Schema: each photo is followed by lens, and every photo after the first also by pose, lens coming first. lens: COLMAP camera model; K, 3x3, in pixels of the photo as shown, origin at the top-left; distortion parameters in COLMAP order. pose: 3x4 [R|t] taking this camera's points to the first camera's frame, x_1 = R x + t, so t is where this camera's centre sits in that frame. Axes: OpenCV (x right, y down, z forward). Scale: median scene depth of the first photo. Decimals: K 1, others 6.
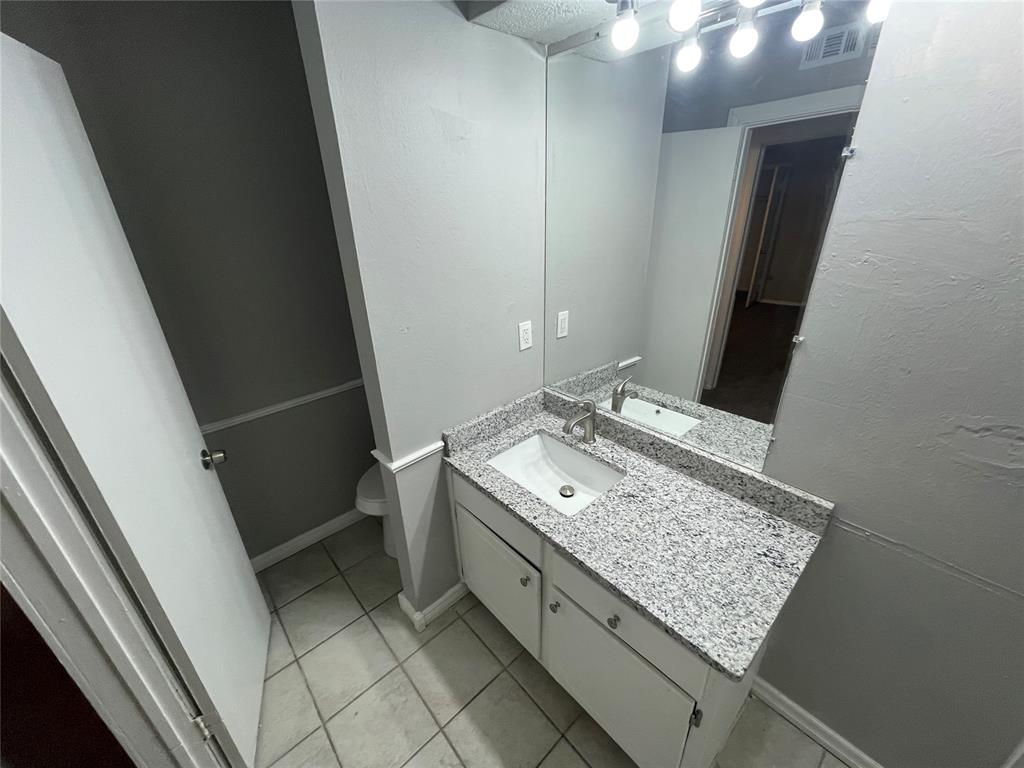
lens RADIAL K [[412.3, 0, 507.8], [0, 412.3, 385.8], [0, 0, 1]] dist [0.000085, 0.000096]
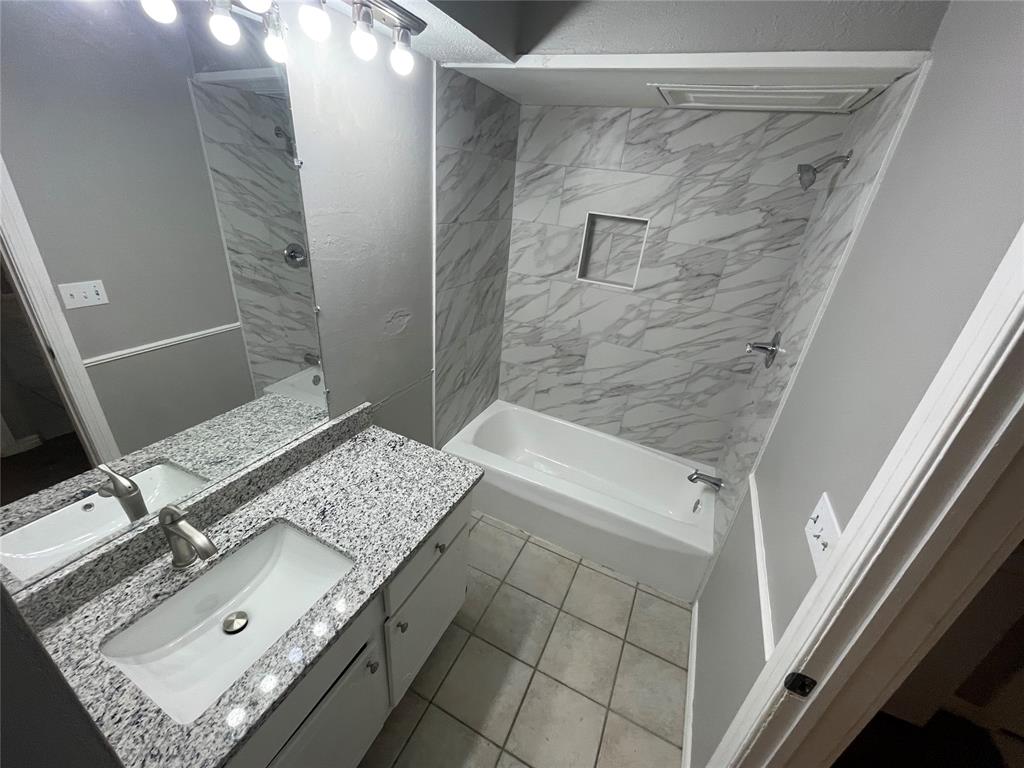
lens RADIAL K [[412.3, 0, 507.8], [0, 412.3, 385.8], [0, 0, 1]] dist [0.000085, 0.000096]
pose [[-0.385637, -0.400938, 0.830983, -0.535886], [0.318638, 0.787361, 0.527762, -0.328577], [-0.865883, 0.468307, -0.175881, 0.665346]]
